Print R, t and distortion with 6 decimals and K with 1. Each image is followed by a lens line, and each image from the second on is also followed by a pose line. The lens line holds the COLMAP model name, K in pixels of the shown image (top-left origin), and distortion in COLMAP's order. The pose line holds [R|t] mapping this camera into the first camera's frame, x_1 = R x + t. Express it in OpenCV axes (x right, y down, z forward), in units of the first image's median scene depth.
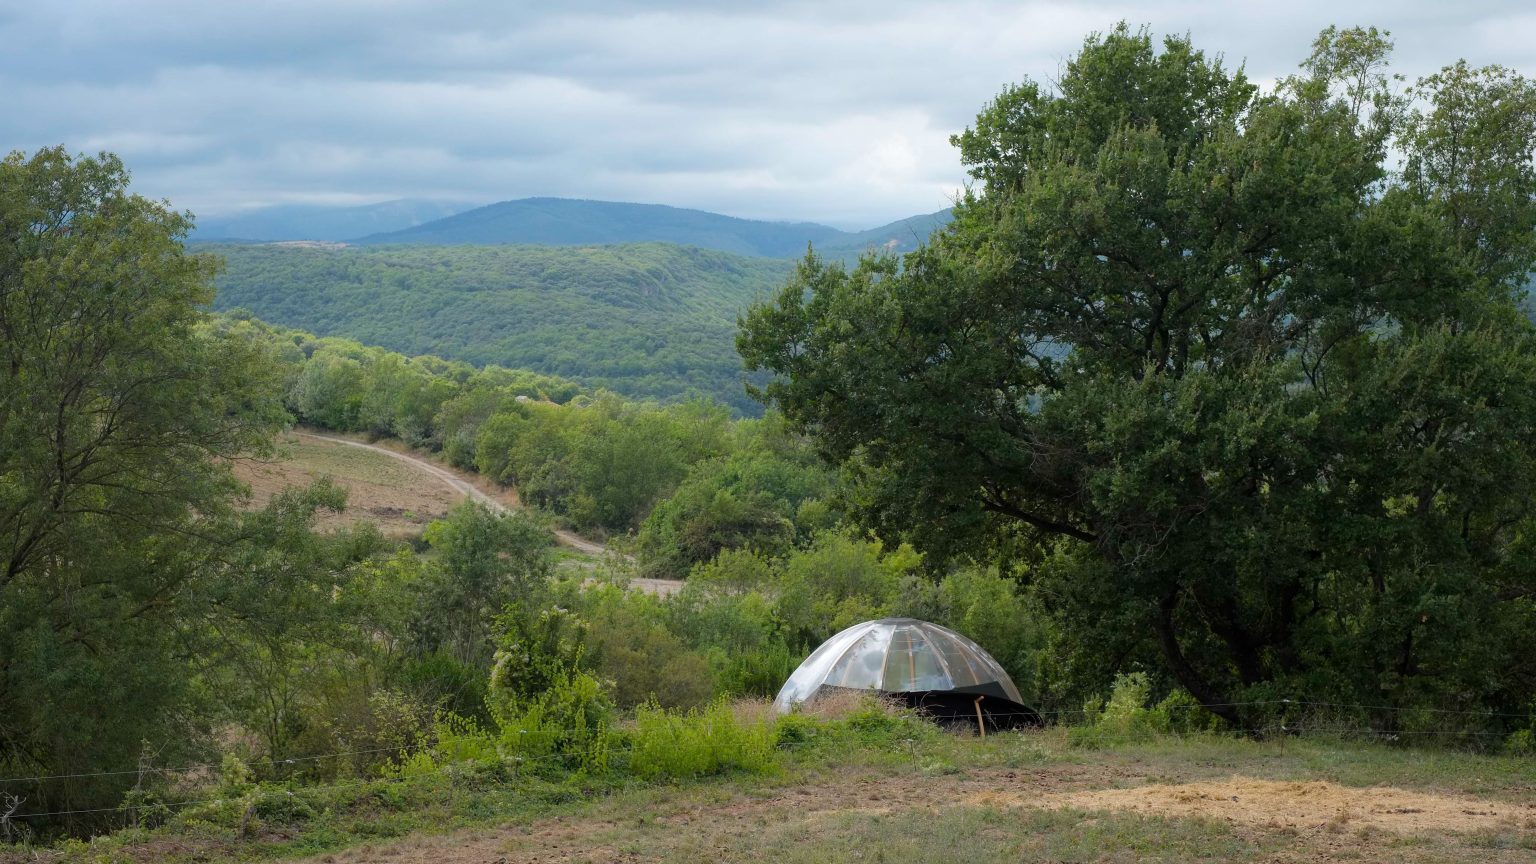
lens RADIAL K [[2278.8, 0, 766.4], [0, 2278.8, 432.4], [0, 0, 1]] dist [0.027049, 0.000000]
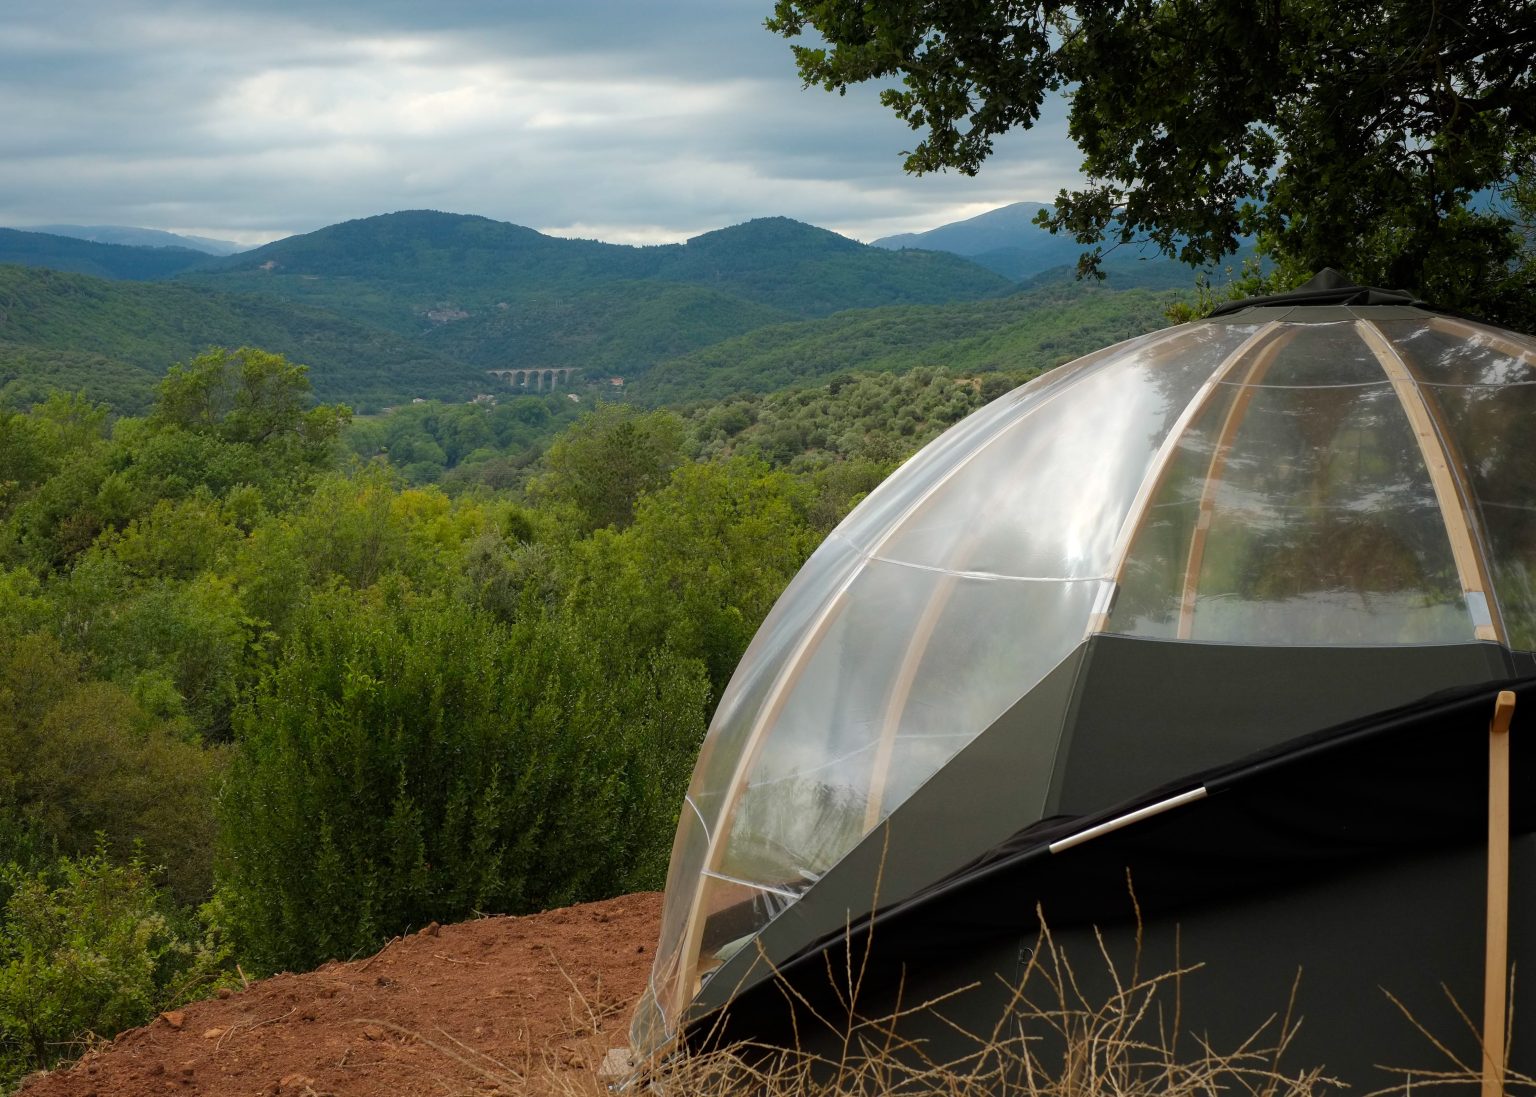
lens RADIAL K [[2432.6, 0, 766.7], [0, 2432.6, 550.4], [0, 0, 1]] dist [-0.052574, 0.000000]
pose [[0.967187, -0.043155, 0.250375, -0.007589], [0.034593, 0.998660, 0.038501, 0.016660], [-0.251700, -0.028577, 0.967383, 0.145189]]
